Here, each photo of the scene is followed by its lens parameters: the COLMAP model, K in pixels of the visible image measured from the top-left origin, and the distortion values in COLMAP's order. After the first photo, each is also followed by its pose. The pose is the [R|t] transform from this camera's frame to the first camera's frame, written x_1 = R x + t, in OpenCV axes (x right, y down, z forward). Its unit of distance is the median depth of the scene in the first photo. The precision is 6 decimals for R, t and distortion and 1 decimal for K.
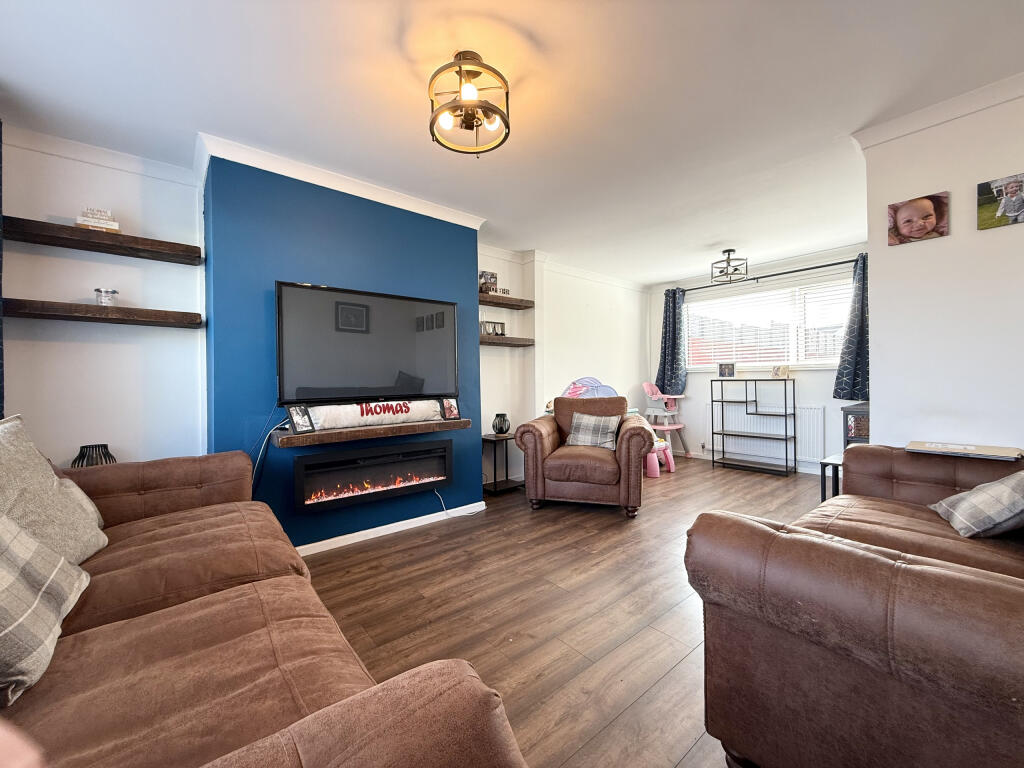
lens RADIAL K [[404.9, 0, 513.4], [0, 404.9, 381.4], [0, 0, 1]] dist [0.002166, -0.000065]
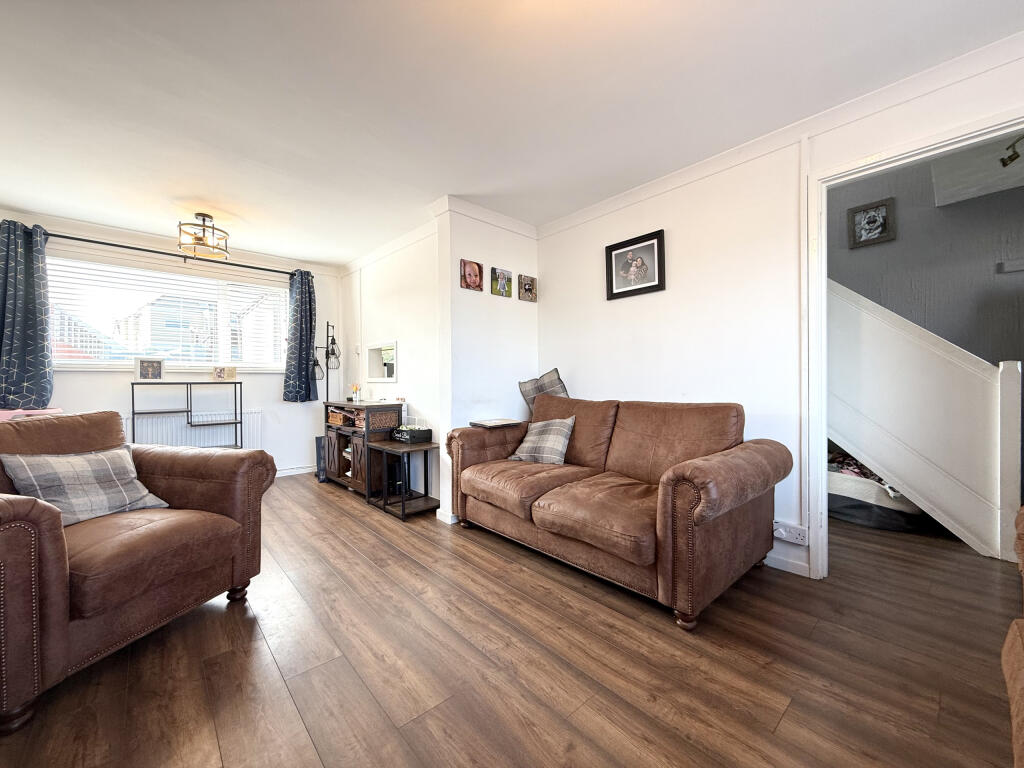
lens RADIAL K [[404.9, 0, 509.1], [0, 404.9, 381.6], [0, 0, 1]] dist [0.002166, -0.000065]
pose [[-0.021679, 0.011607, 0.999698, -0.351873], [0.007220, 0.999908, -0.011453, 0.011280], [-0.999739, 0.006969, -0.021761, 0.609441]]
